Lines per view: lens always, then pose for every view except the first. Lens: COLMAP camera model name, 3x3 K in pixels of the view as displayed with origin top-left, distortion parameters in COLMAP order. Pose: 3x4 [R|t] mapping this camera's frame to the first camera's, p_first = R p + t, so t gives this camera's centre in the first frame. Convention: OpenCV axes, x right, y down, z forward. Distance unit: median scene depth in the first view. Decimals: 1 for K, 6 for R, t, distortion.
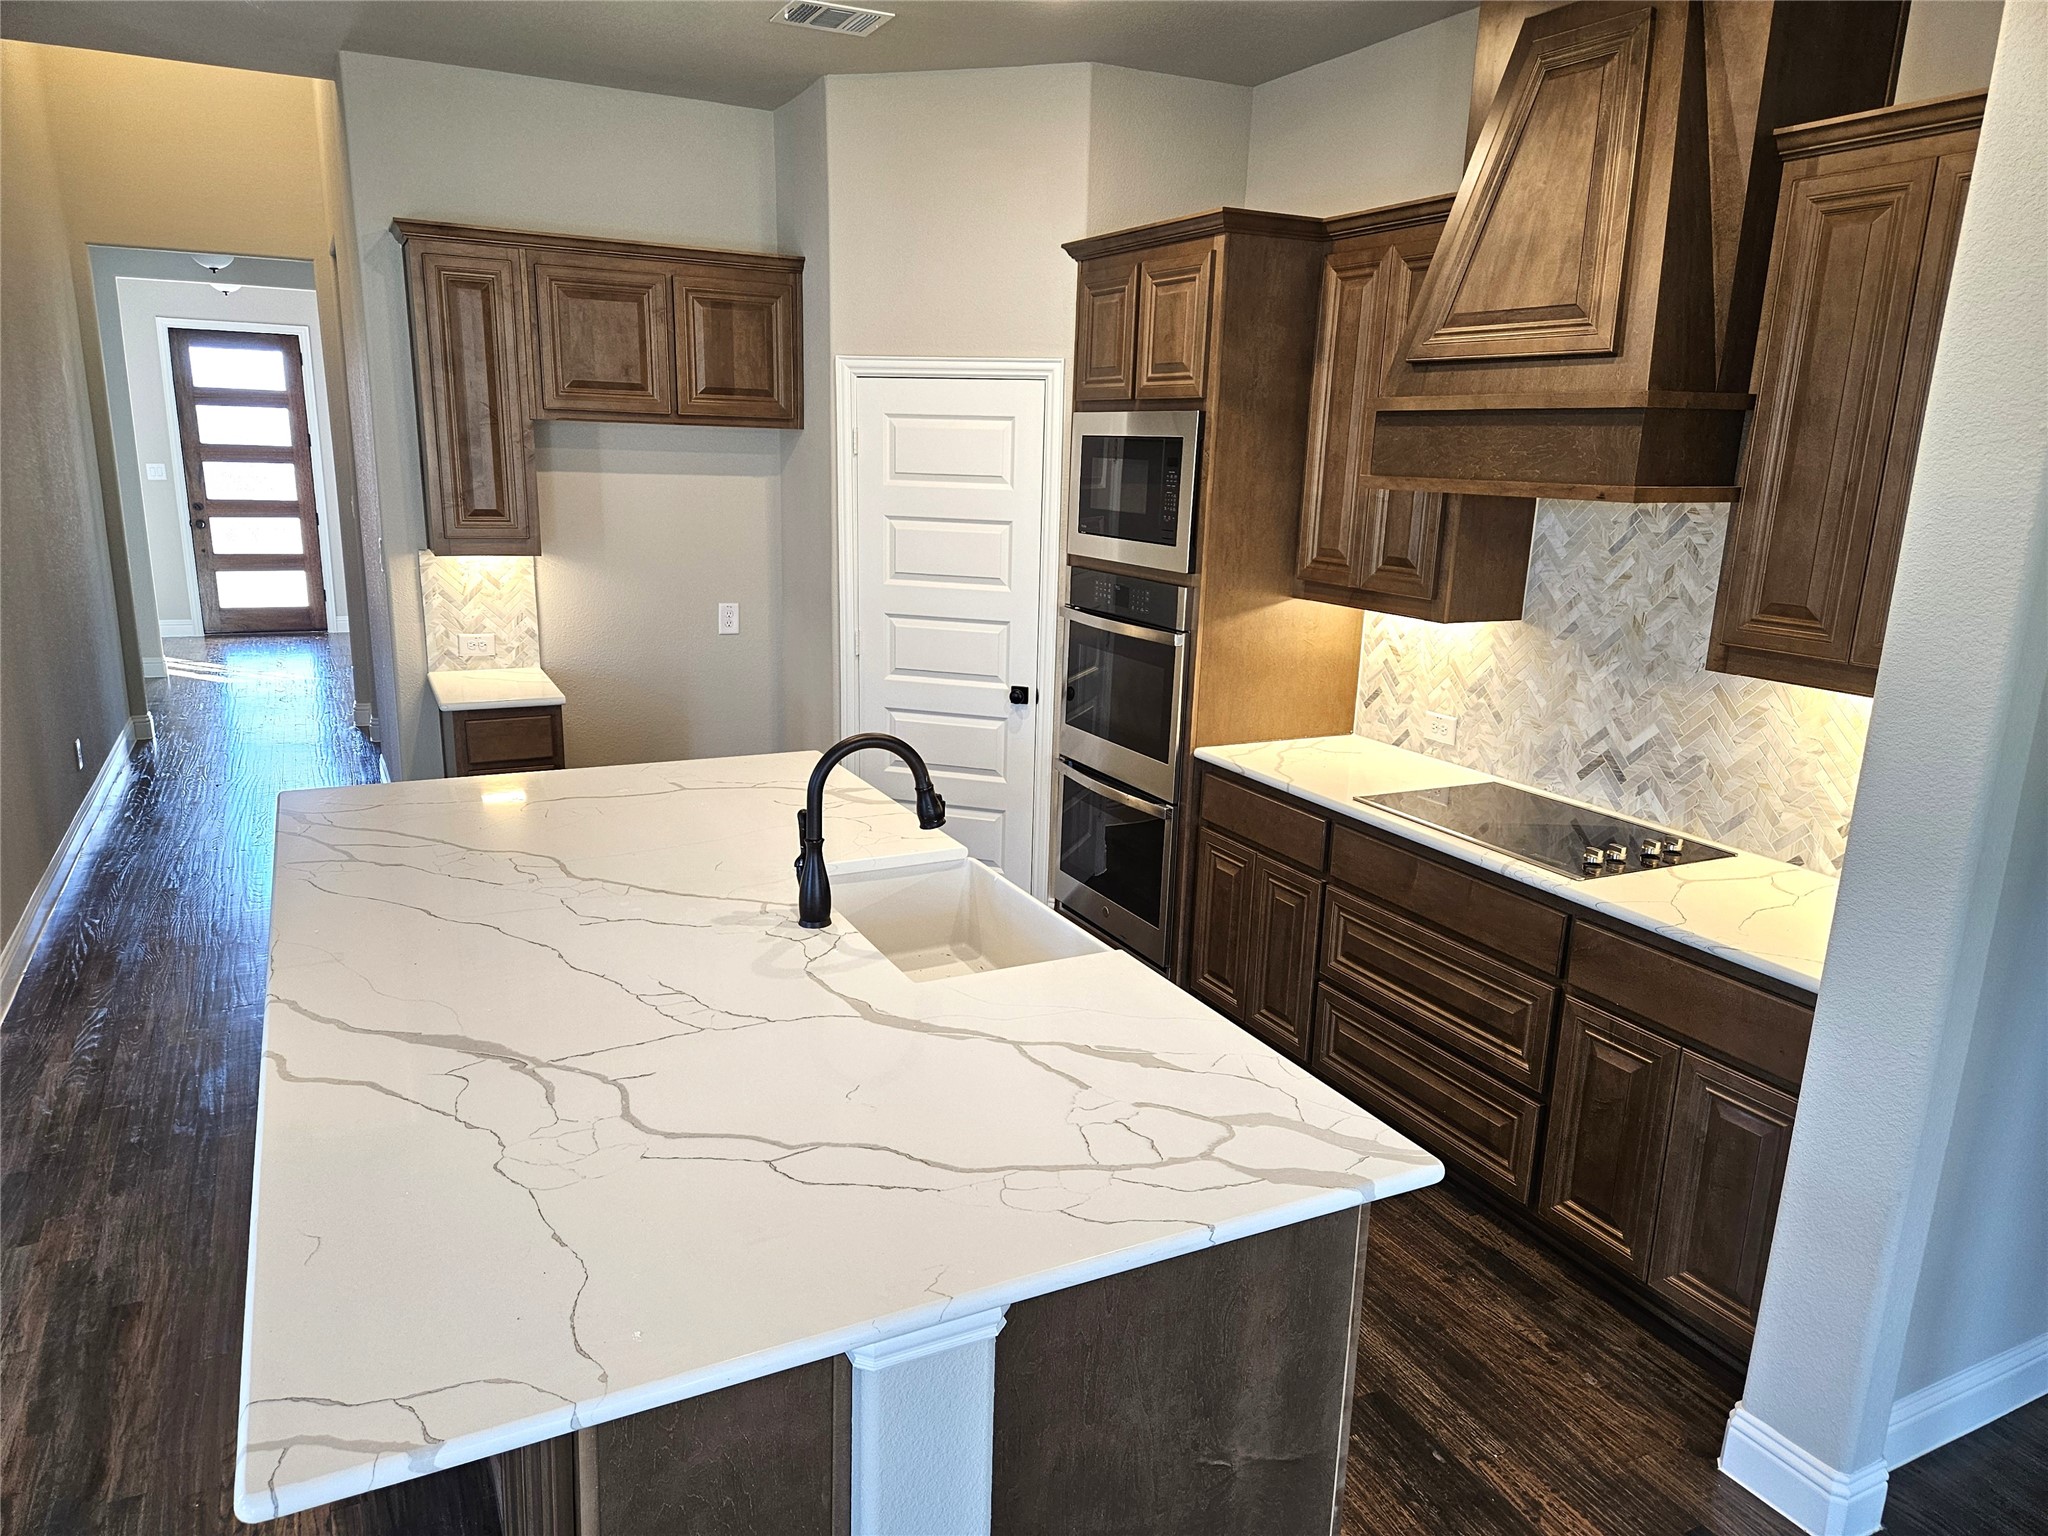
lens RADIAL K [[1360.4, 0, 1015.8], [0, 1360.4, 780.3], [0, 0, 1]] dist [0.080210, -0.064292]
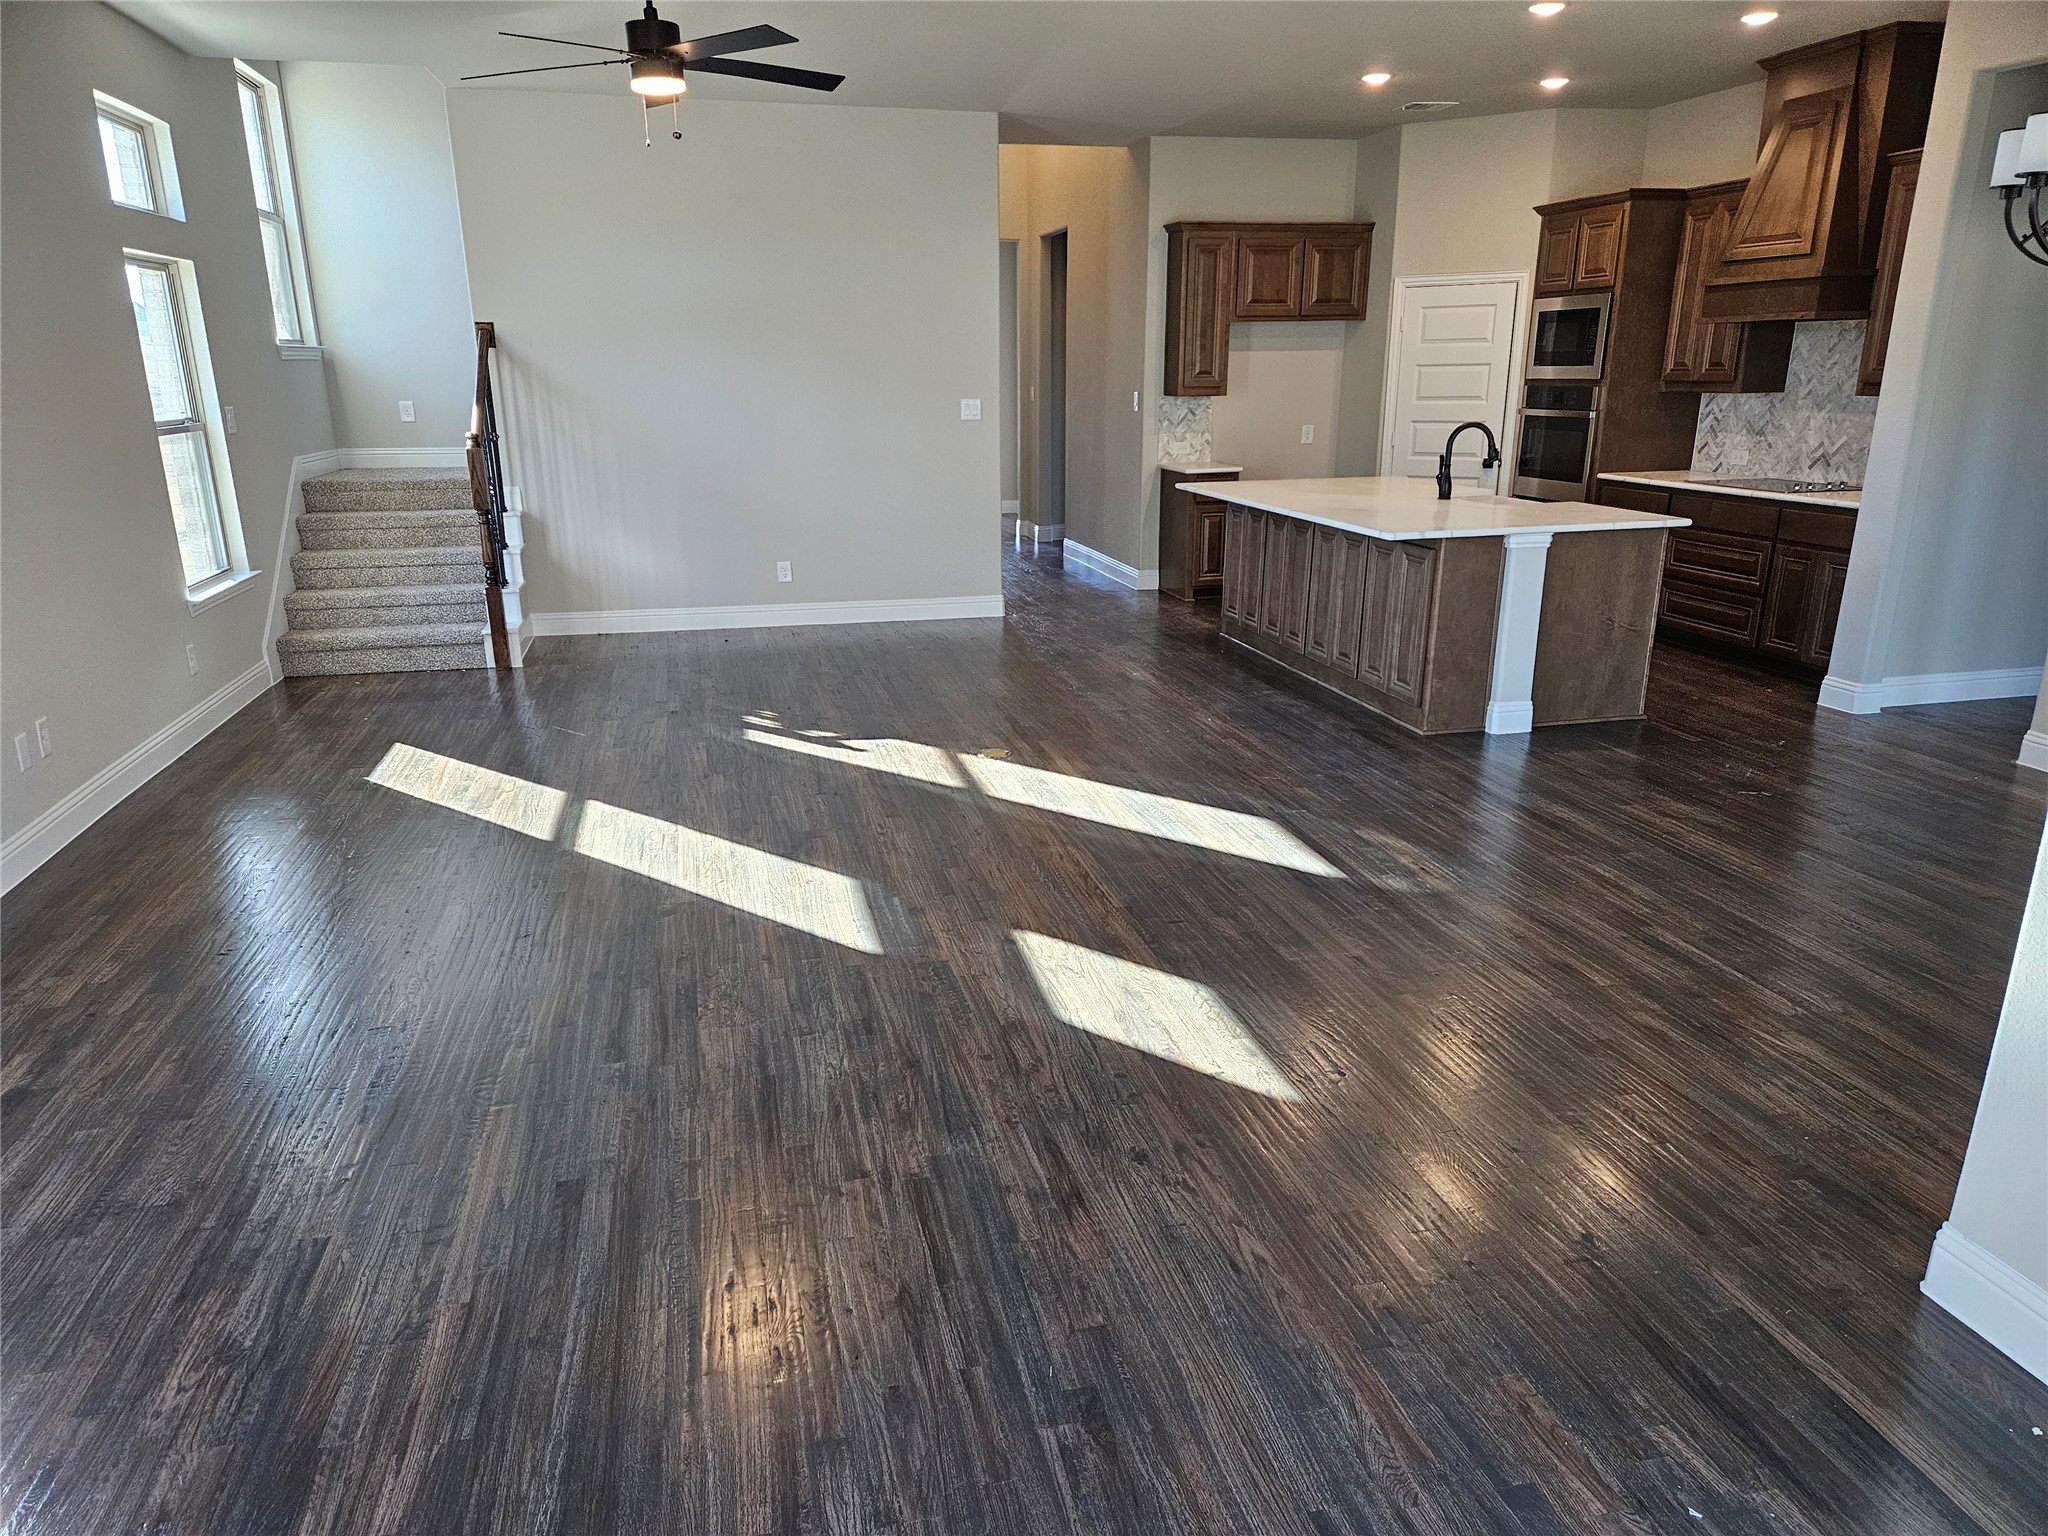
lens RADIAL K [[1360.4, 0, 1014.3], [0, 1360.4, 787.6], [0, 0, 1]] dist [0.080210, -0.064292]
pose [[0.970929, 0.035872, -0.236666, -0.200448], [-0.023784, 0.998272, 0.053735, 0.351765], [0.238185, -0.046543, 0.970104, -1.162144]]
